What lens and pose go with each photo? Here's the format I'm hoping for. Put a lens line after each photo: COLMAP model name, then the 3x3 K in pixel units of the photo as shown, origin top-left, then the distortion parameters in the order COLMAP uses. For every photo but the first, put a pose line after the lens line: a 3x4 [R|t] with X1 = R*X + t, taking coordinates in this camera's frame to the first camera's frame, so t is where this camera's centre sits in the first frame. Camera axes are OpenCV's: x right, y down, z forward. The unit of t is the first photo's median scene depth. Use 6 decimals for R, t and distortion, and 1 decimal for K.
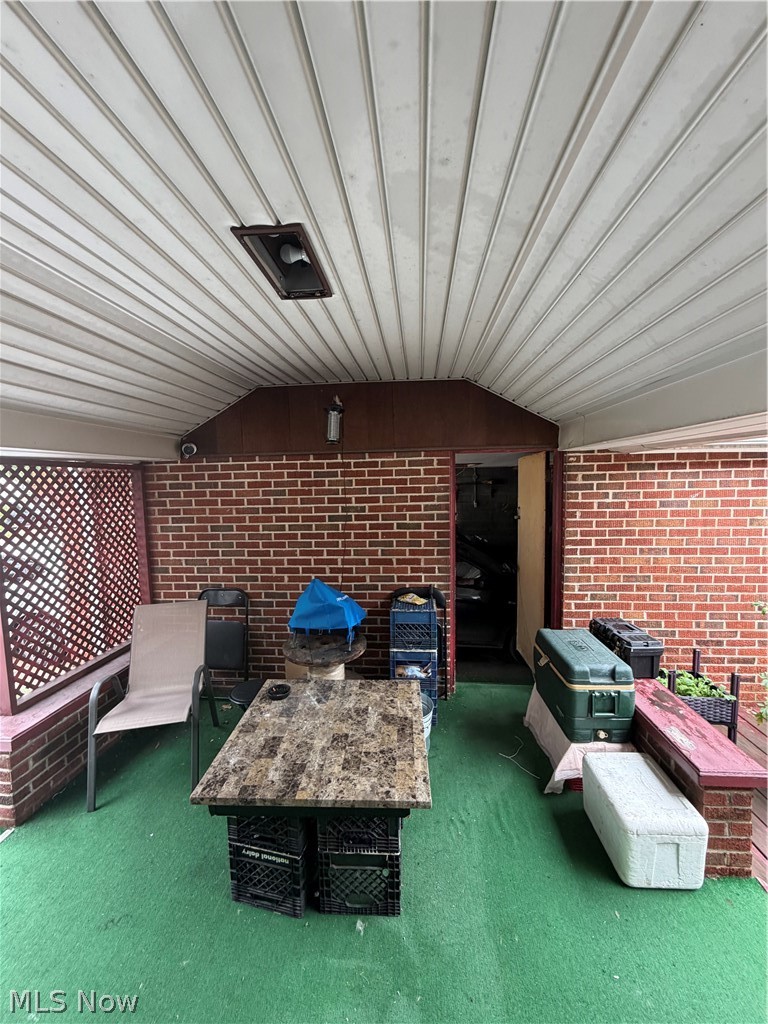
lens RADIAL K [[410.5, 0, 388.1], [0, 410.5, 513.7], [0, 0, 1]] dist [0.003380, -0.000045]
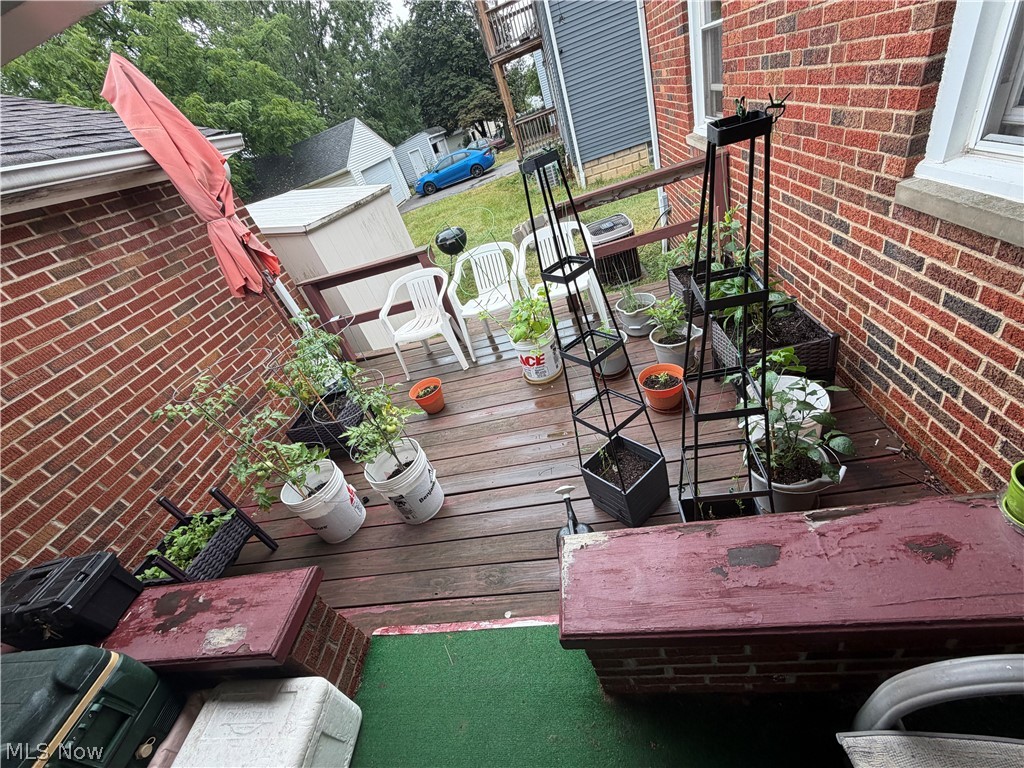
lens RADIAL K [[410.5, 0, 511.7], [0, 410.5, 381.8], [0, 0, 1]] dist [0.003380, -0.000045]
pose [[0.006651, -0.553859, 0.832584, 0.300359], [0.389404, 0.768314, 0.507994, 0.042054], [-0.921043, 0.320833, 0.220785, 0.213367]]
